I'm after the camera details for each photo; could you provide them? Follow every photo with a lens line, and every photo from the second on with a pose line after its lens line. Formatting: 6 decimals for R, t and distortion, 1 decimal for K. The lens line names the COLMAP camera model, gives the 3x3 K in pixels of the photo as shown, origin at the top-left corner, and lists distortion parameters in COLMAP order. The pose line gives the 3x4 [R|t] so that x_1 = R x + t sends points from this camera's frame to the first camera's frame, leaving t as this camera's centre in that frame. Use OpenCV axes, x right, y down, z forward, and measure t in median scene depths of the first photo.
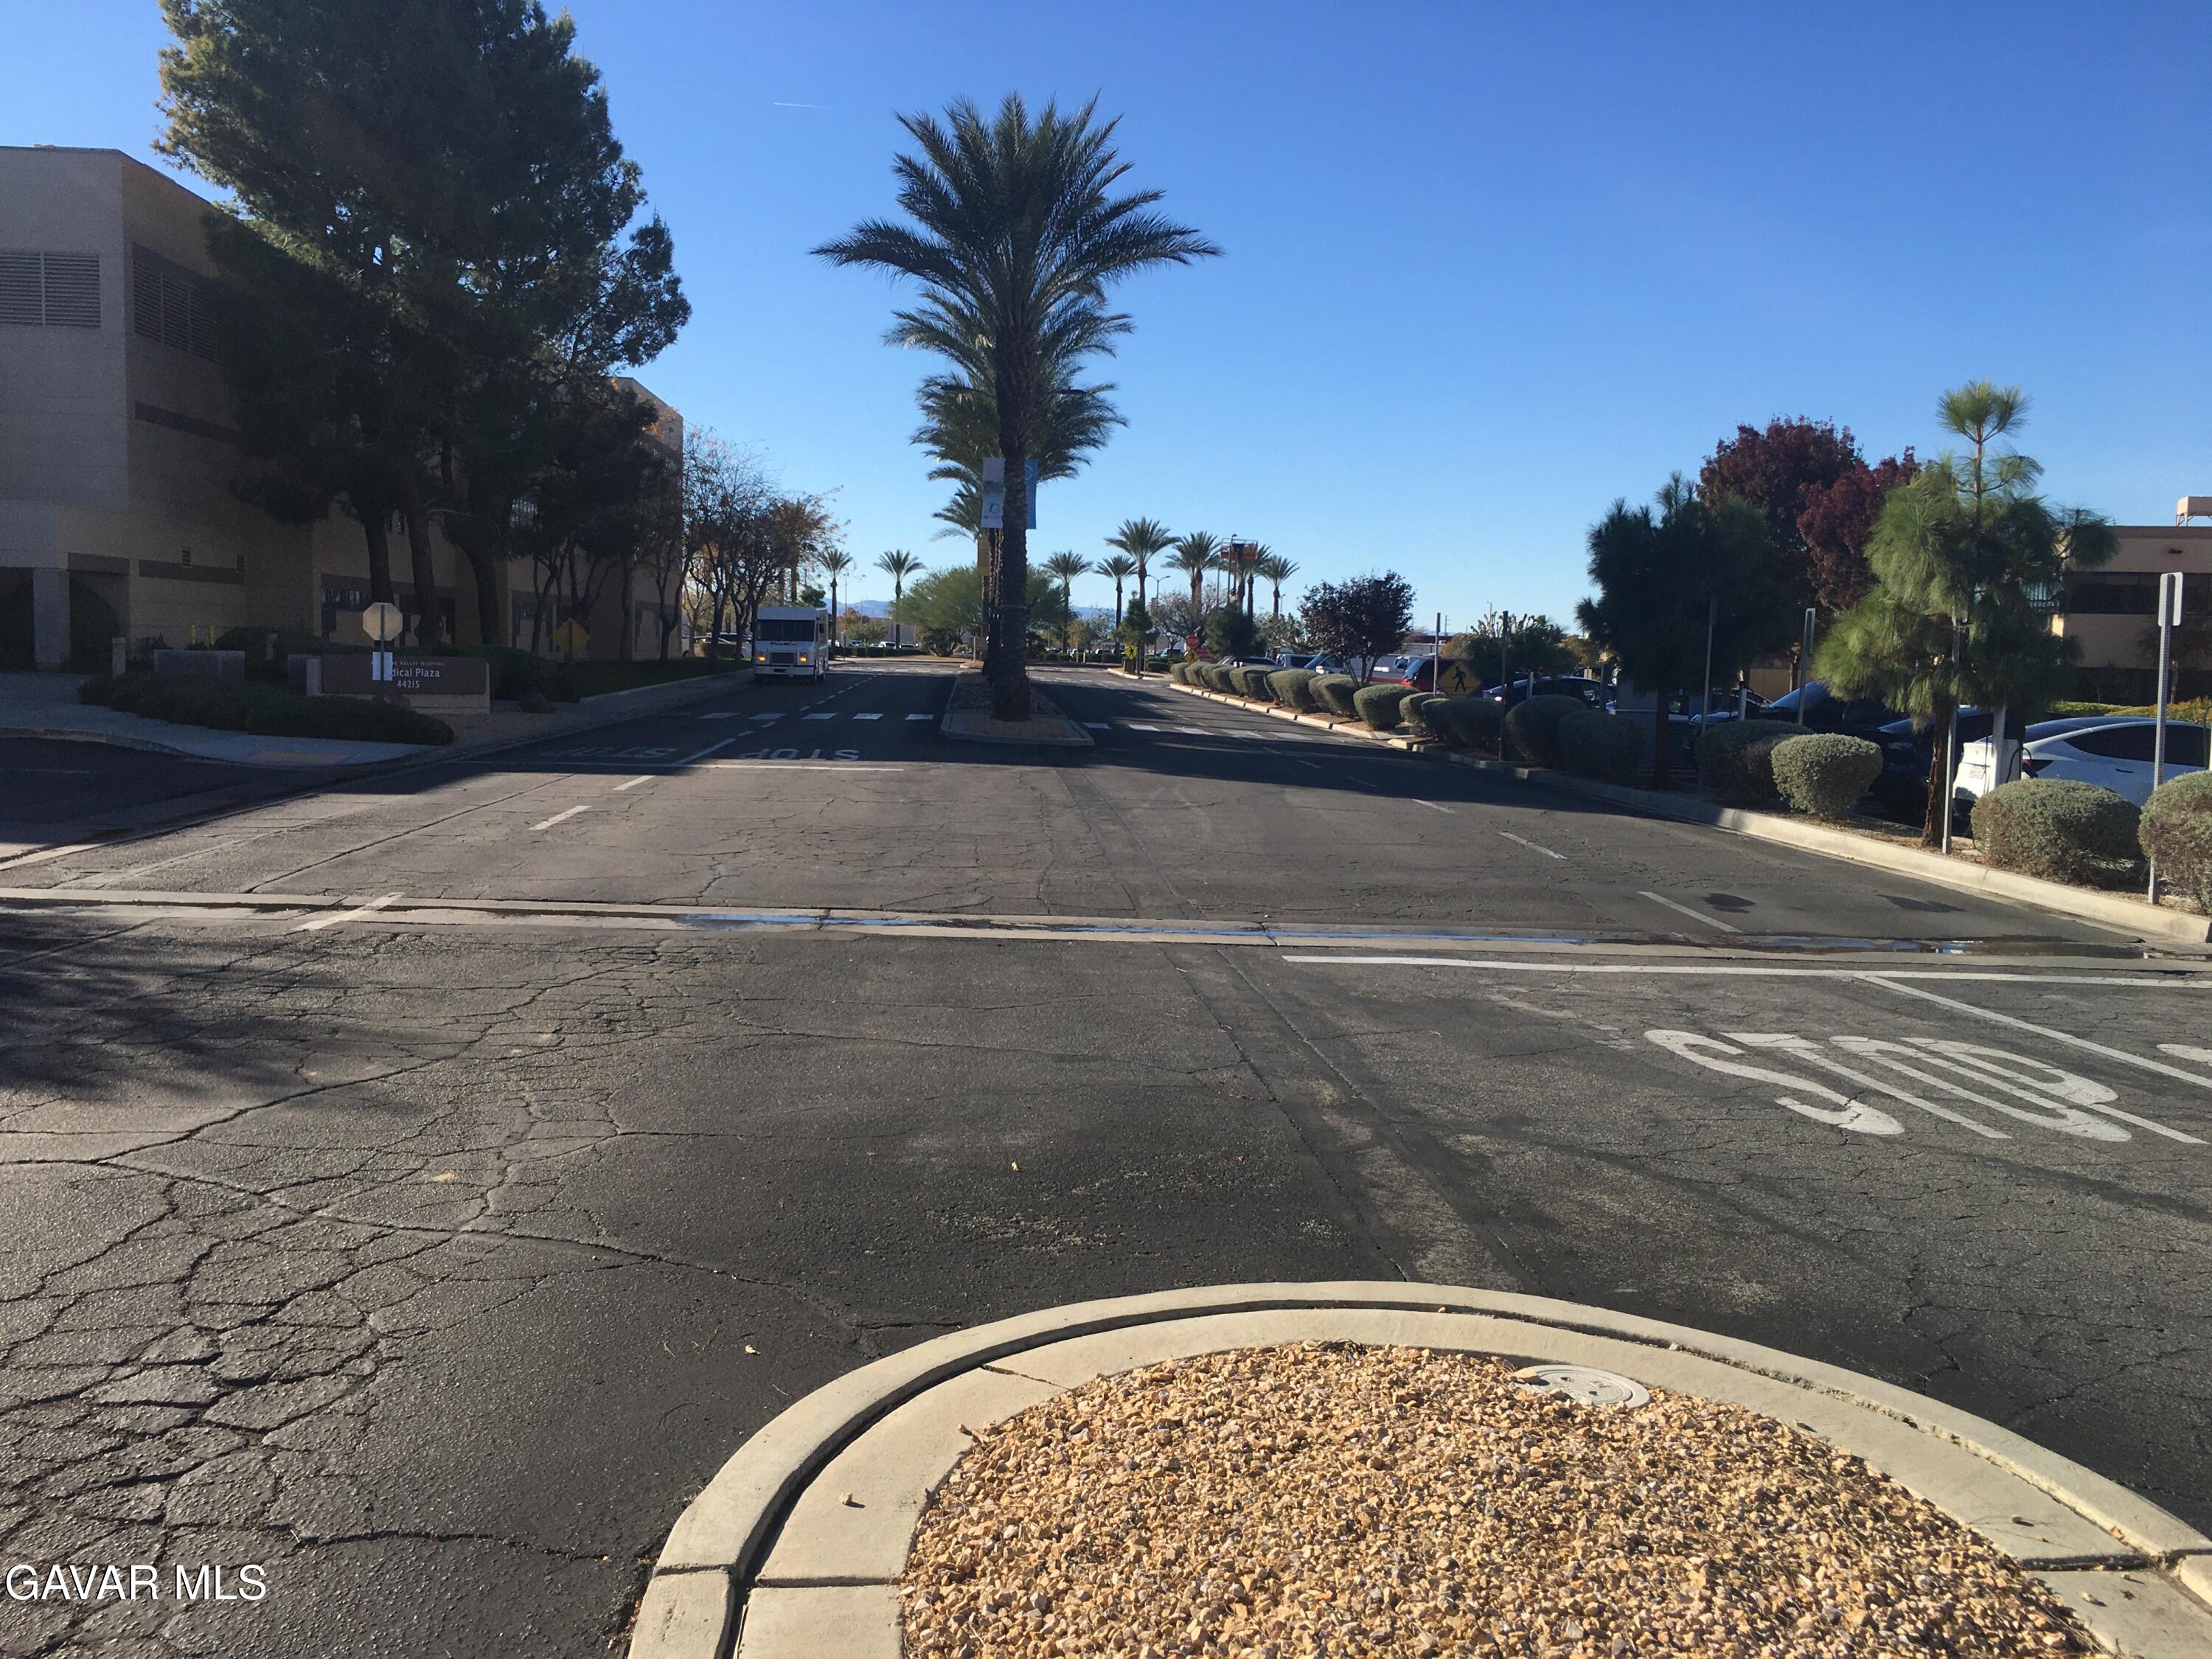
lens RADIAL K [[1905.0, 0, 1103.8], [0, 1905.0, 815.9], [0, 0, 1]] dist [0.103972, -0.122906]
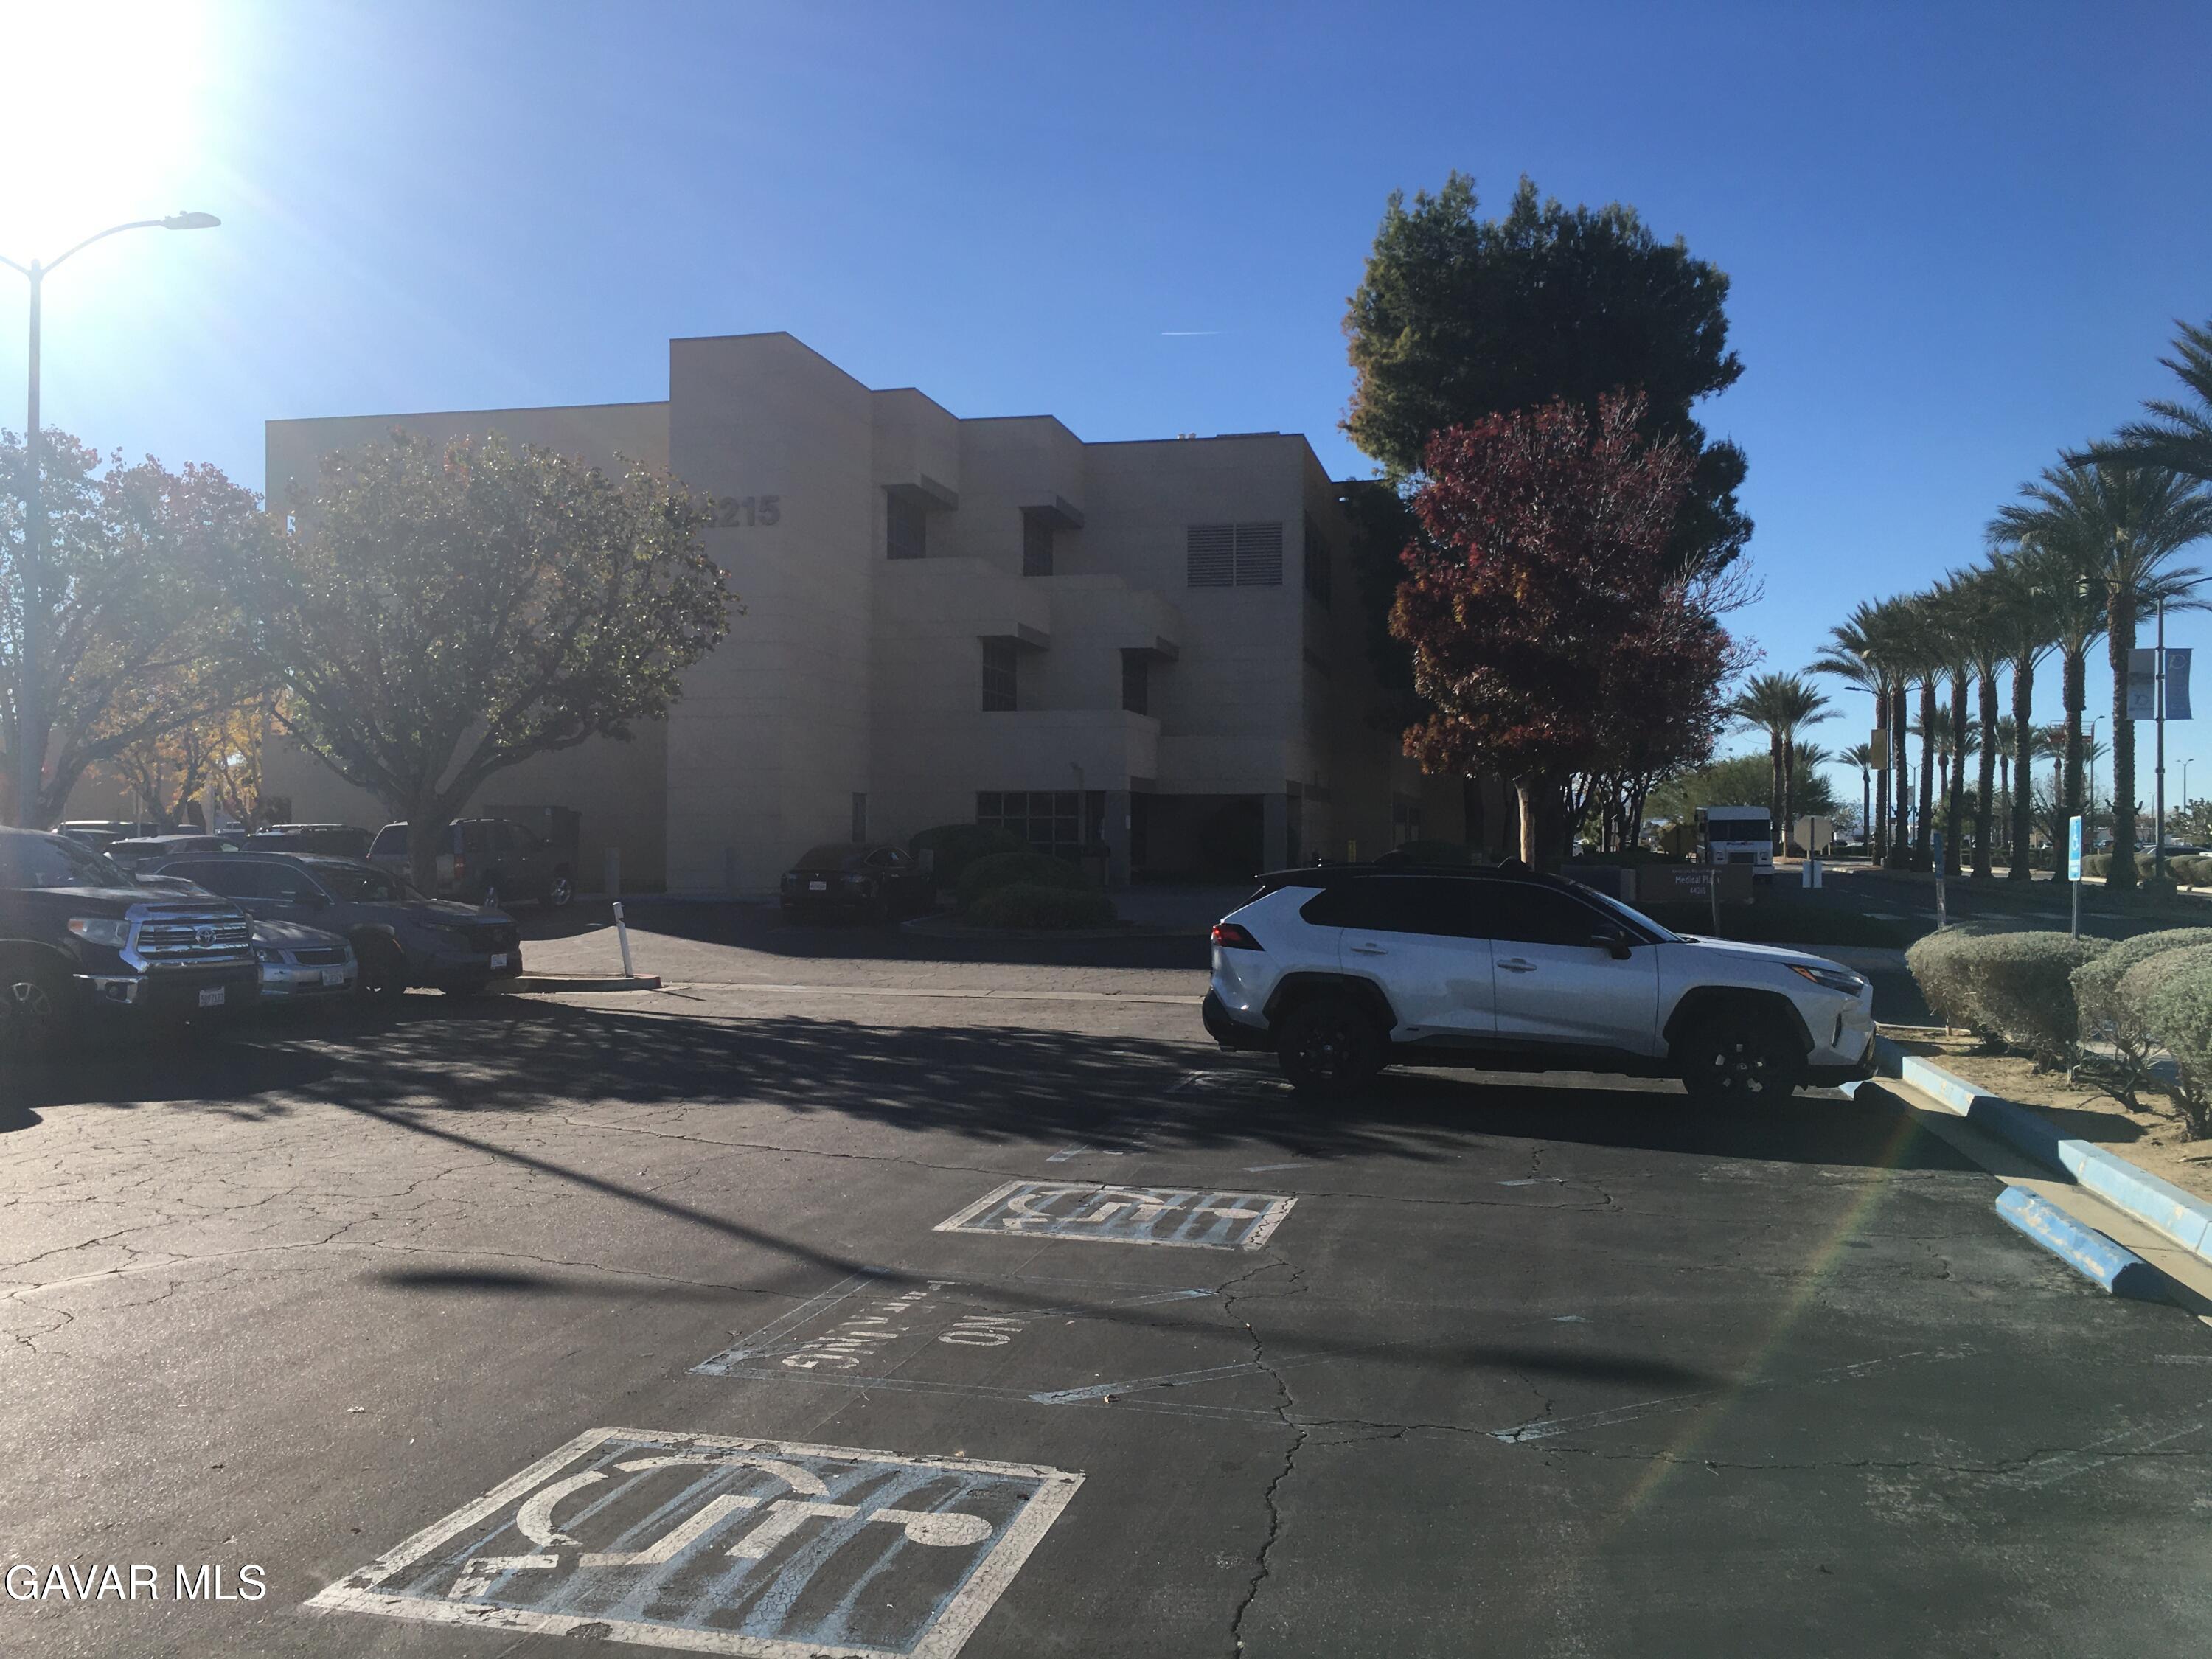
lens RADIAL K [[1911.6, 0, 1075.2], [0, 1911.6, 797.2], [0, 0, 1]] dist [0.093282, -0.115514]
pose [[0.954894, -0.030485, -0.295379, -0.326710], [-0.003342, 0.993550, -0.113344, 0.001891], [0.296929, 0.109219, 0.948633, -0.100833]]
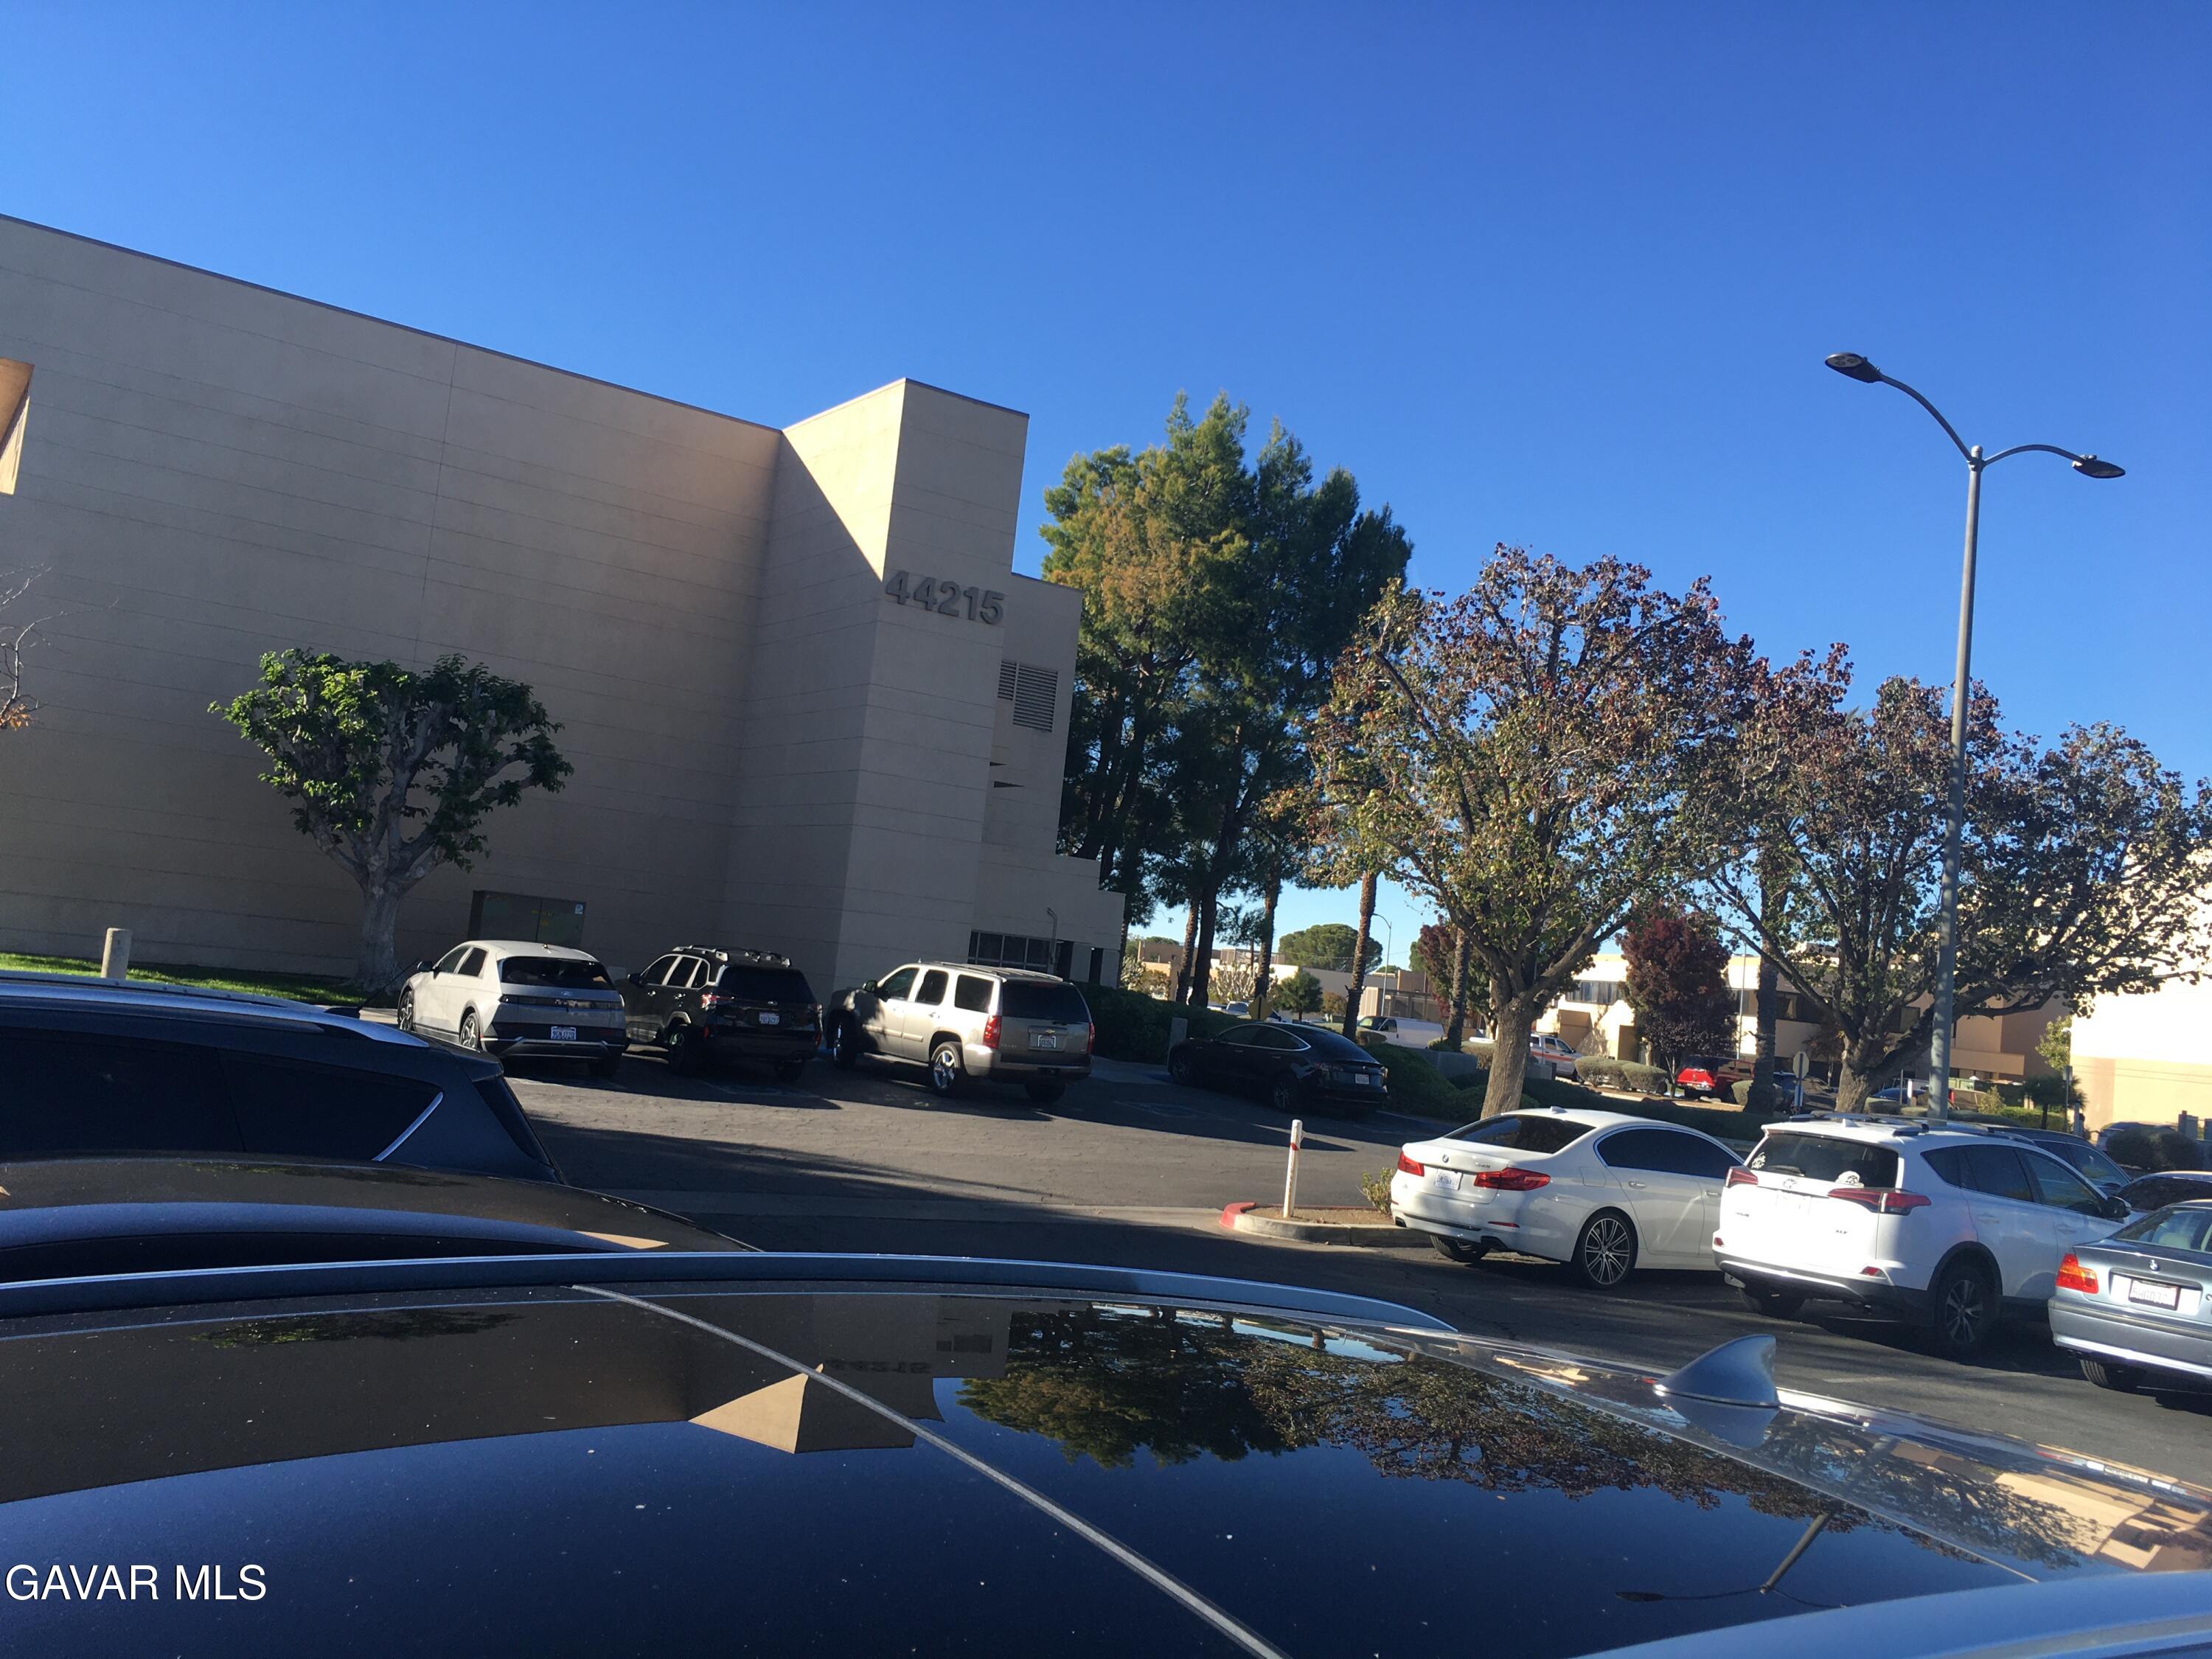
lens RADIAL K [[1905.0, 0, 1103.8], [0, 1905.0, 815.9], [0, 0, 1]] dist [0.103972, -0.122906]
pose [[0.865338, 0.110509, 0.488853, -1.136057], [-0.040011, 0.987507, -0.152409, -0.034449], [-0.499589, 0.112325, 0.858949, 0.020239]]
